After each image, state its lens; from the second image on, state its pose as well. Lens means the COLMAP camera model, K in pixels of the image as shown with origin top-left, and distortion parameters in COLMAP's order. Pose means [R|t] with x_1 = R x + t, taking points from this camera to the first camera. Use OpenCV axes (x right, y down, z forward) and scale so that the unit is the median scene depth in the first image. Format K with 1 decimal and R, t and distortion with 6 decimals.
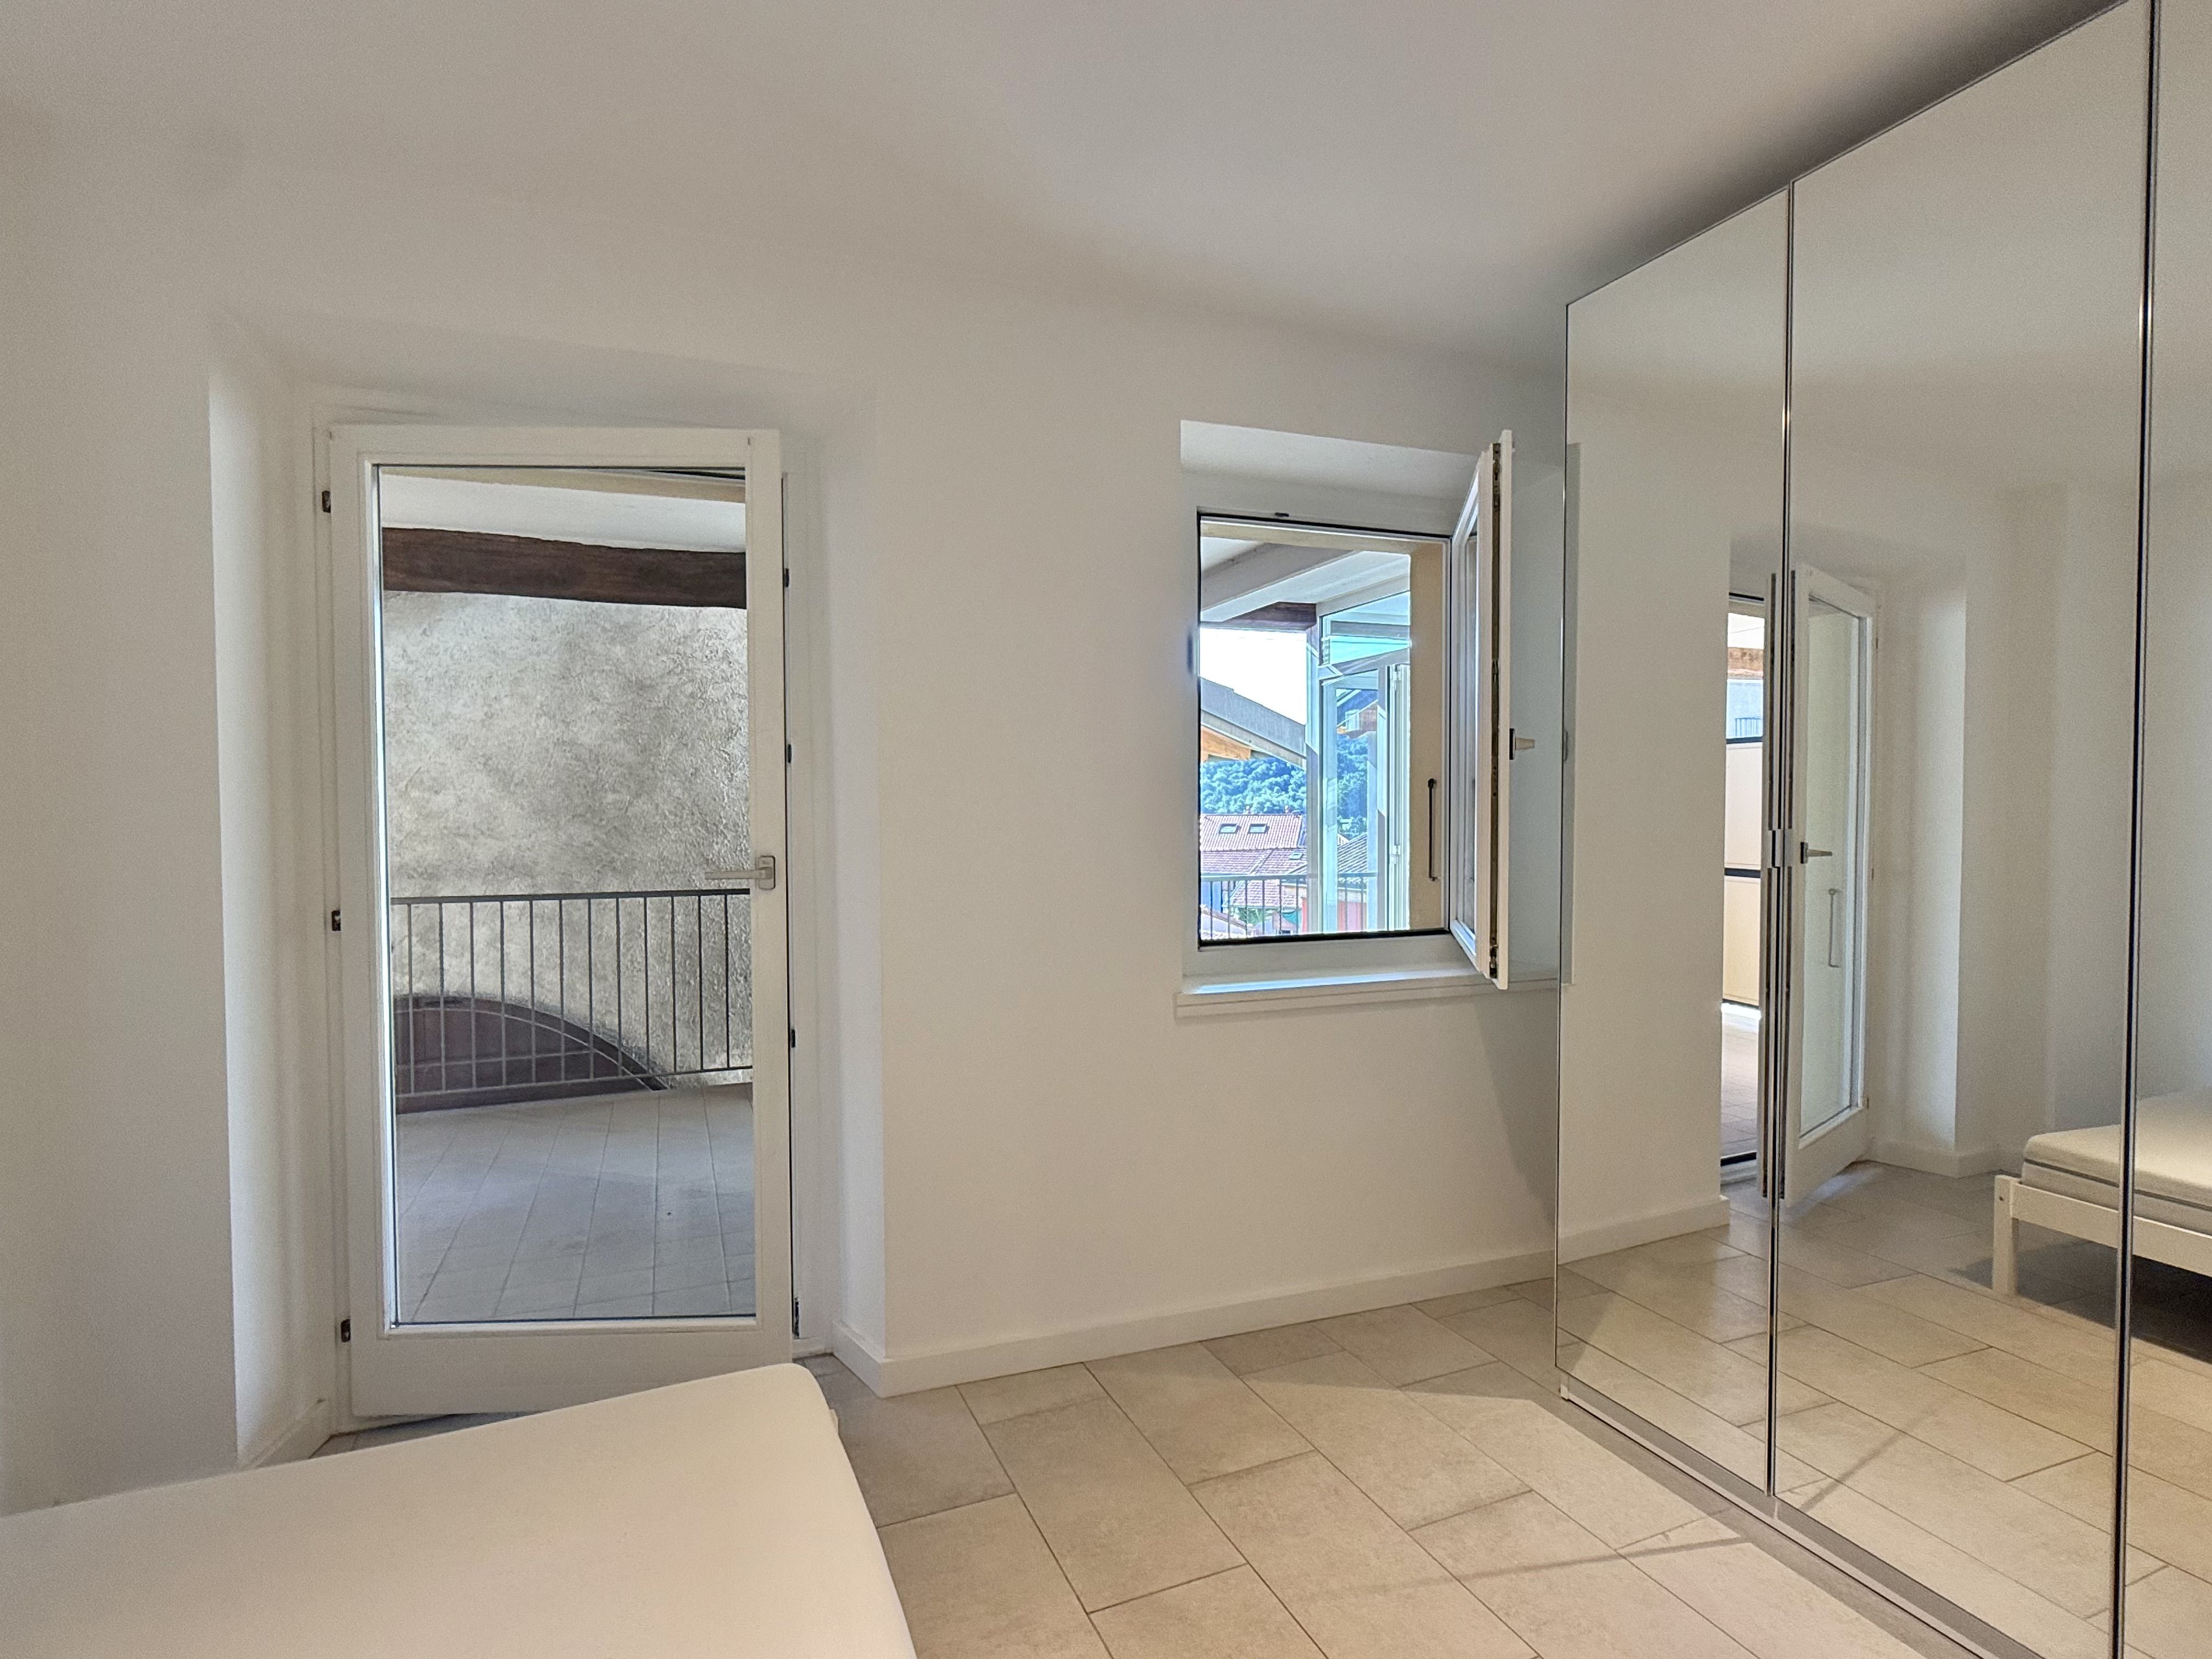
lens RADIAL K [[1082.5, 0, 1110.2], [0, 1082.5, 837.6], [0, 0, 1]] dist [-0.000969, -0.000349]
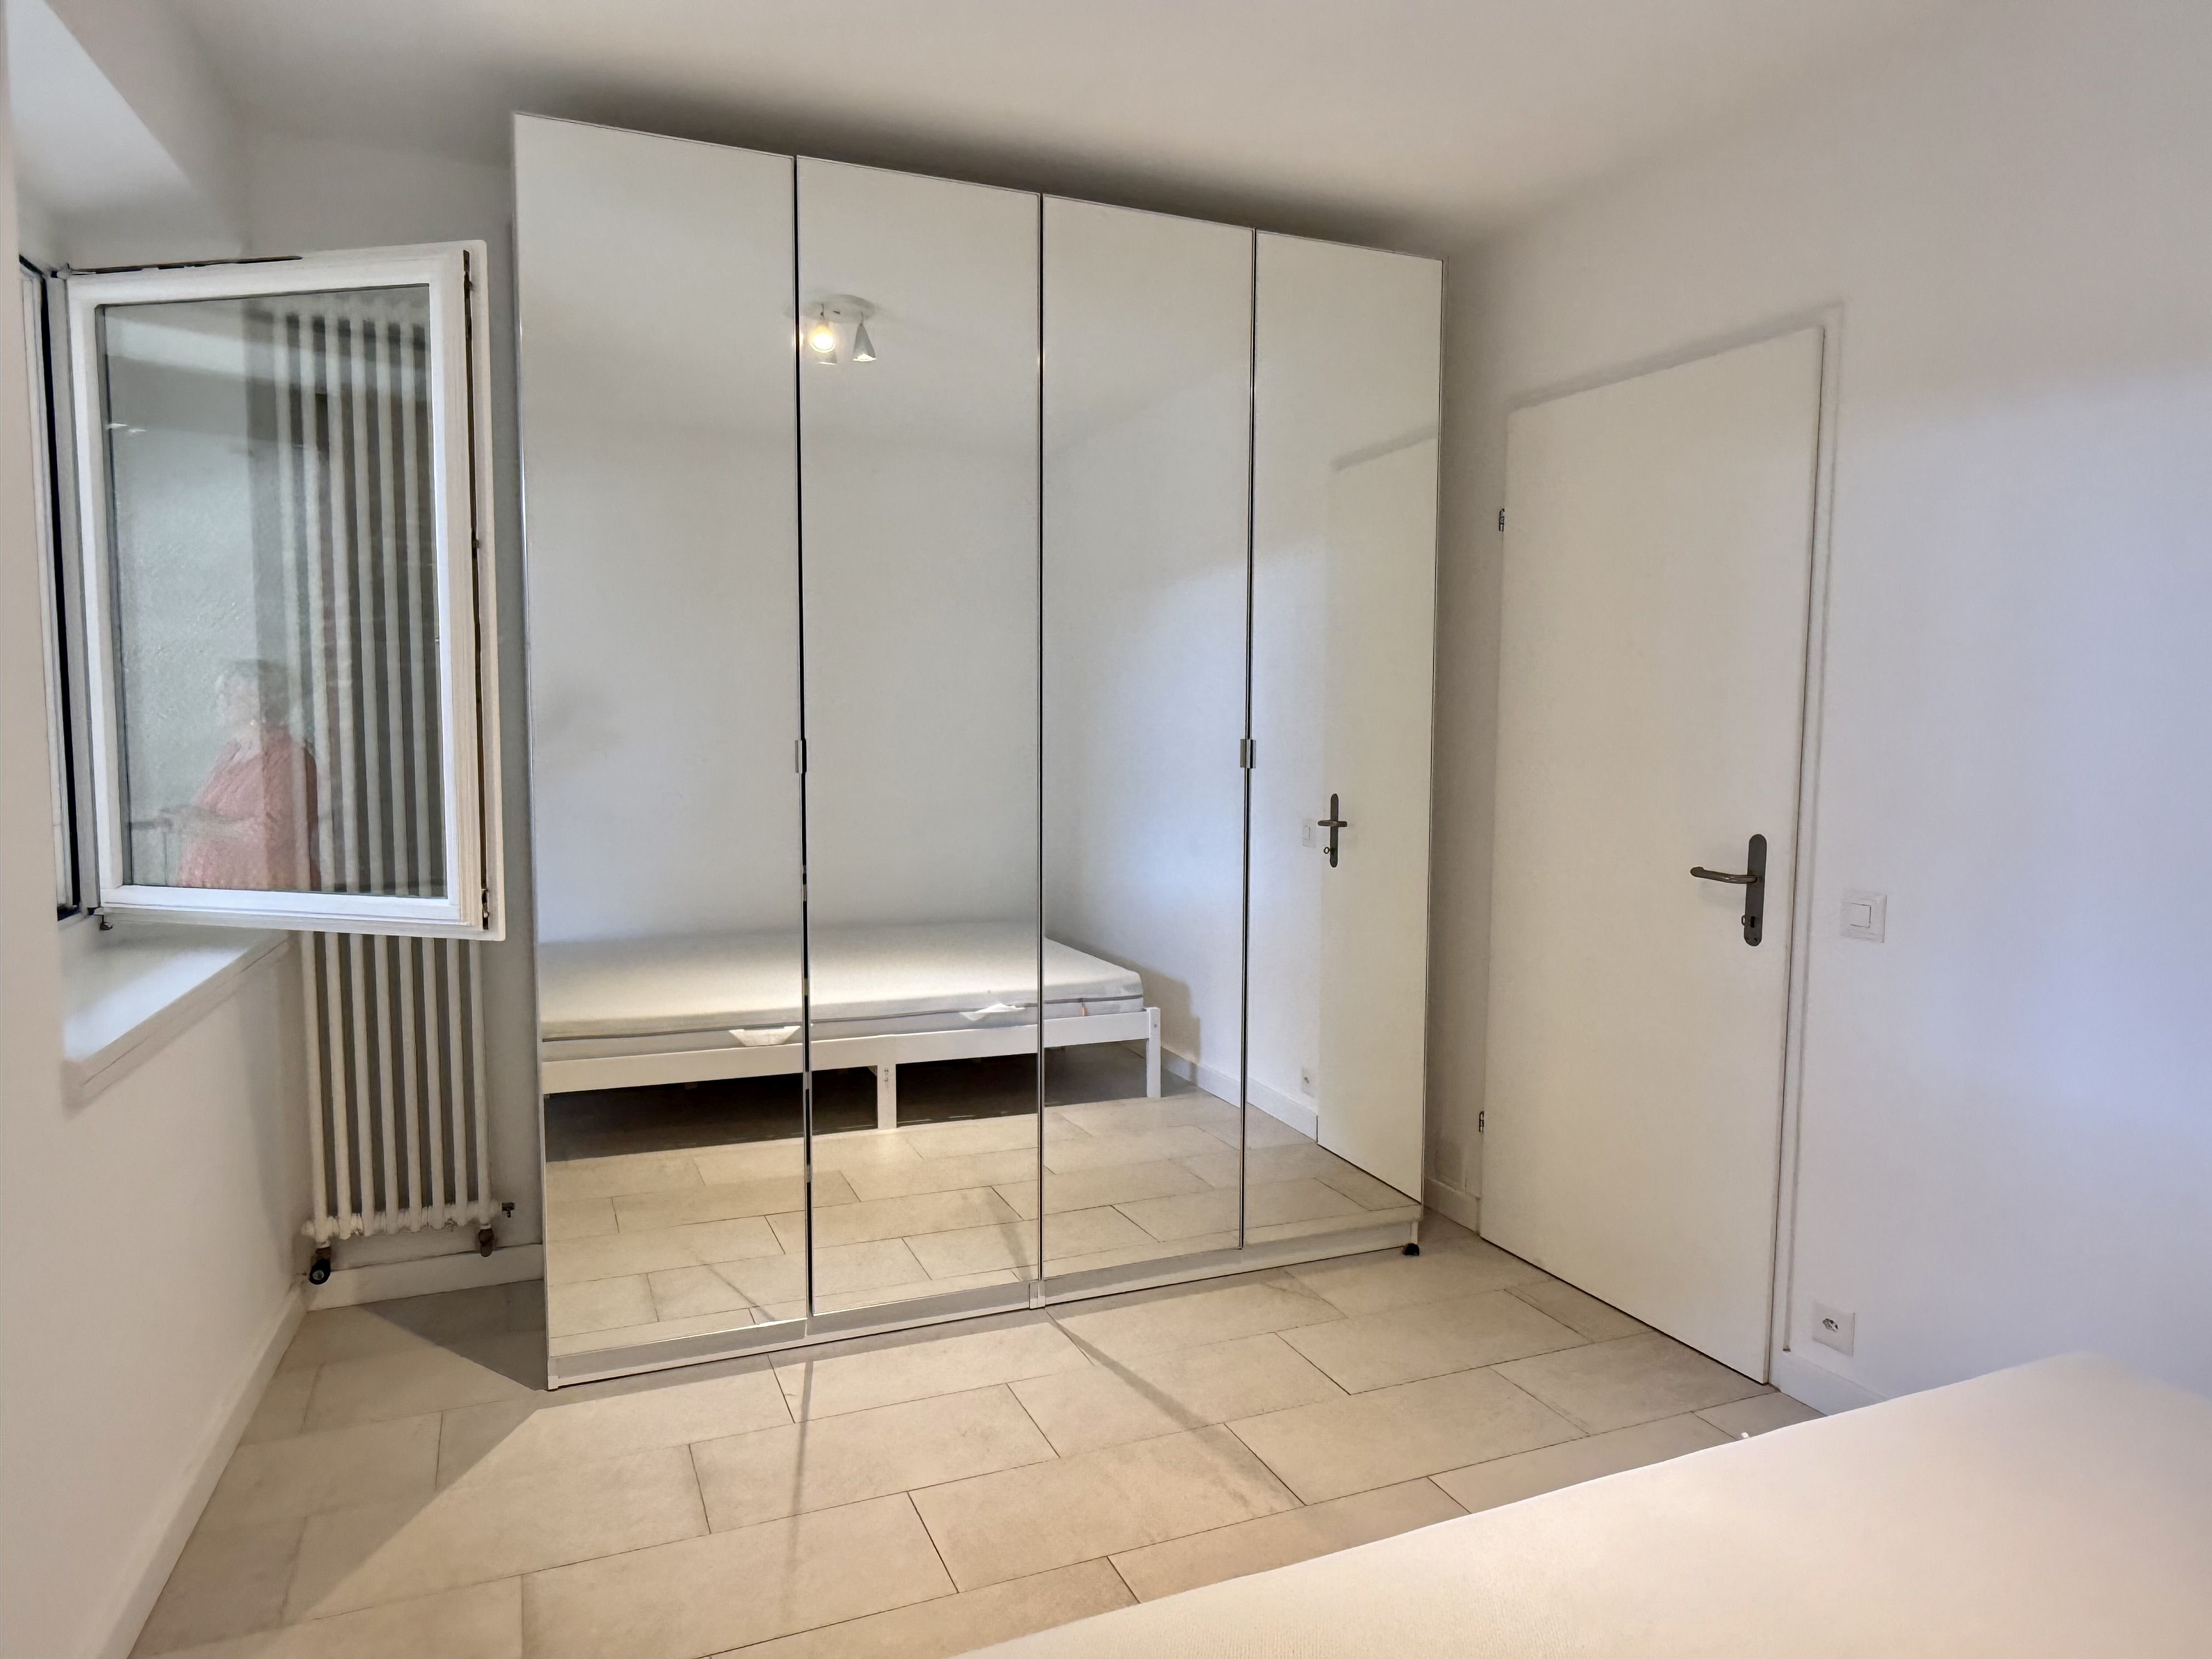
lens RADIAL K [[1408.7, 0, 1109.7], [0, 1408.7, 832.3], [0, 0, 1]] dist [-0.000931, 0.000002]
pose [[0.012645, -0.082699, 0.996494, -0.778747], [0.008245, 0.996549, 0.082599, -0.028354], [-0.999886, 0.007172, 0.013283, 0.604836]]
